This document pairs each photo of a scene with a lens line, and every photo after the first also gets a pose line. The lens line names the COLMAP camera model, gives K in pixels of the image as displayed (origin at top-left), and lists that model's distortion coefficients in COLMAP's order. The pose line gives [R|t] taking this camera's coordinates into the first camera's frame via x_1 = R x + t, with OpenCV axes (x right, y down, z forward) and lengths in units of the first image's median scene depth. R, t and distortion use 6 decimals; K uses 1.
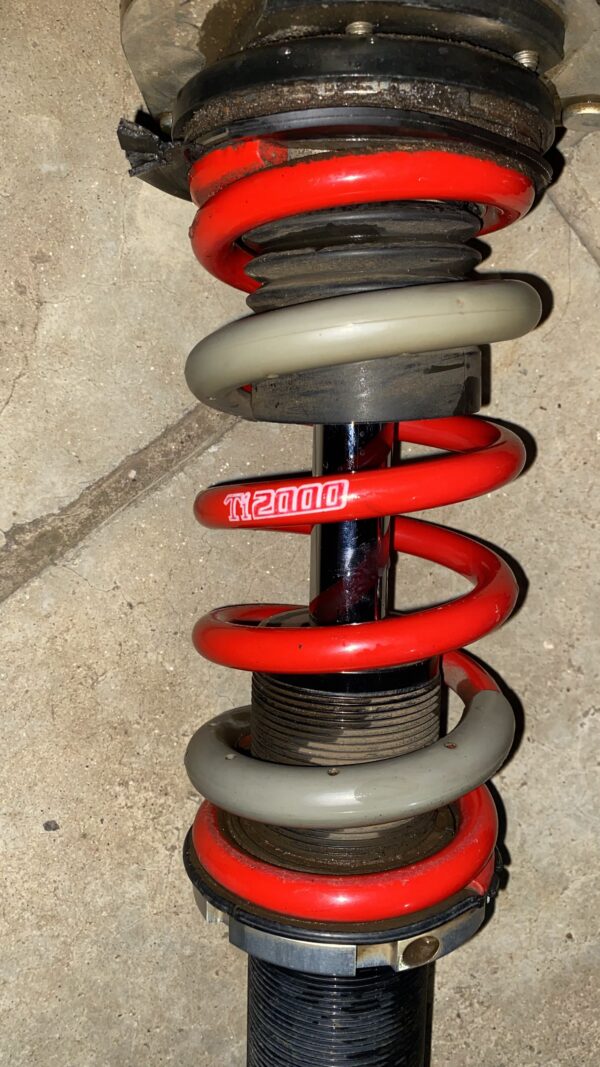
lens RADIAL K [[814.0, 0, 296.8], [0, 814.0, 530.5], [0, 0, 1]] dist [0.026018, -0.027164]
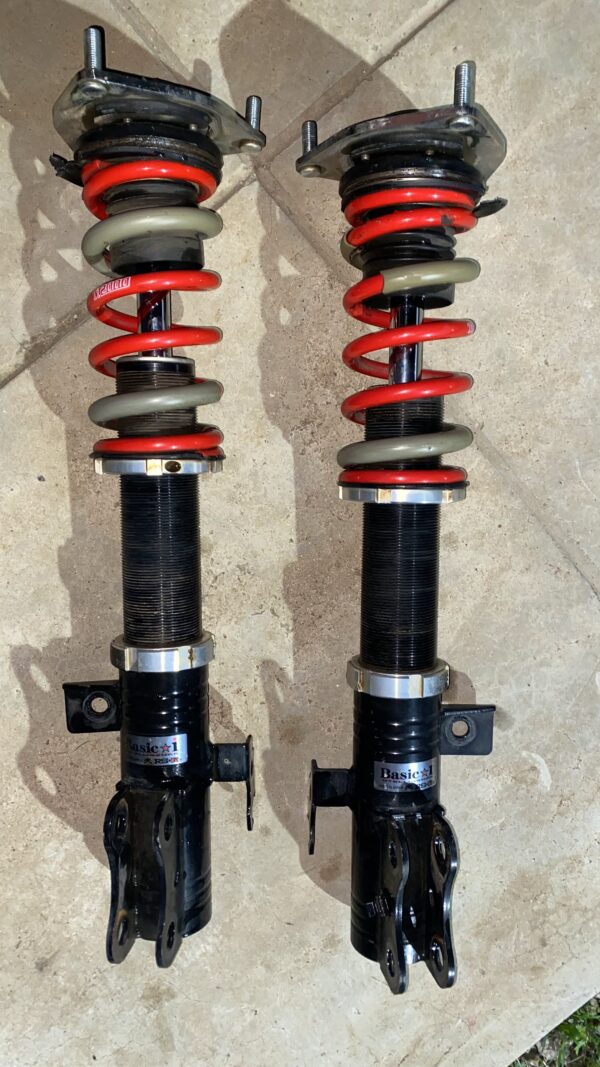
lens RADIAL K [[774.1, 0, 309.8], [0, 774.1, 530.7], [0, 0, 1]] dist [0.009546, -0.003226]
pose [[0.998697, -0.021052, -0.046495, 0.509073], [0.018921, 0.998771, -0.045807, 0.608201], [0.047403, 0.044867, 0.997868, -1.026324]]
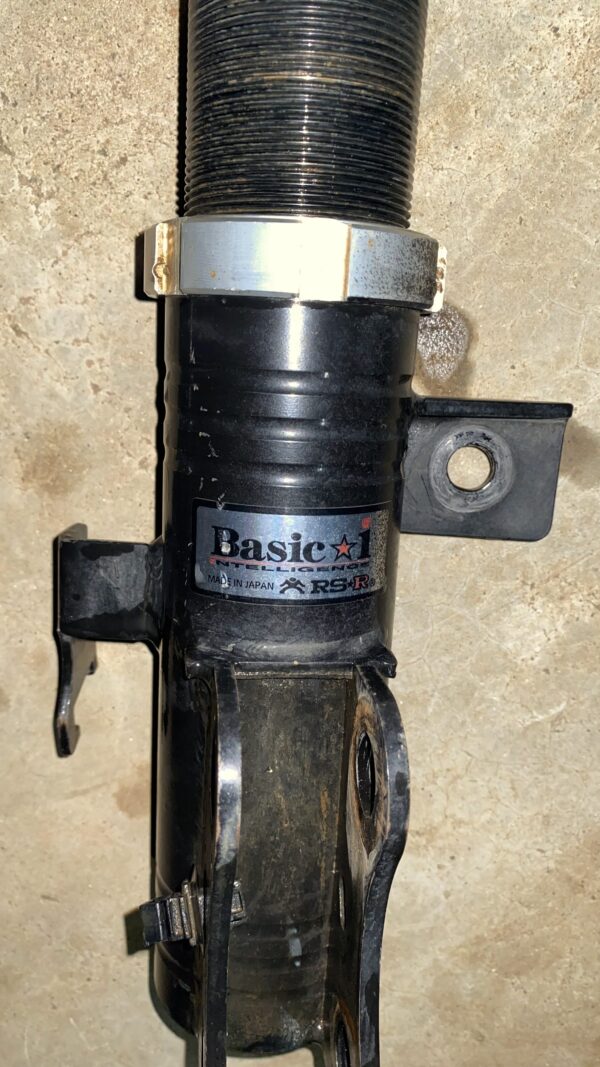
lens RADIAL K [[814.0, 0, 293.1], [0, 814.0, 541.4], [0, 0, 1]] dist [0.026018, -0.027164]
pose [[0.992300, 0.044864, -0.115447, 0.723971], [-0.032913, 0.994093, 0.103418, 1.045083], [0.119405, -0.098822, 0.987915, 0.246371]]
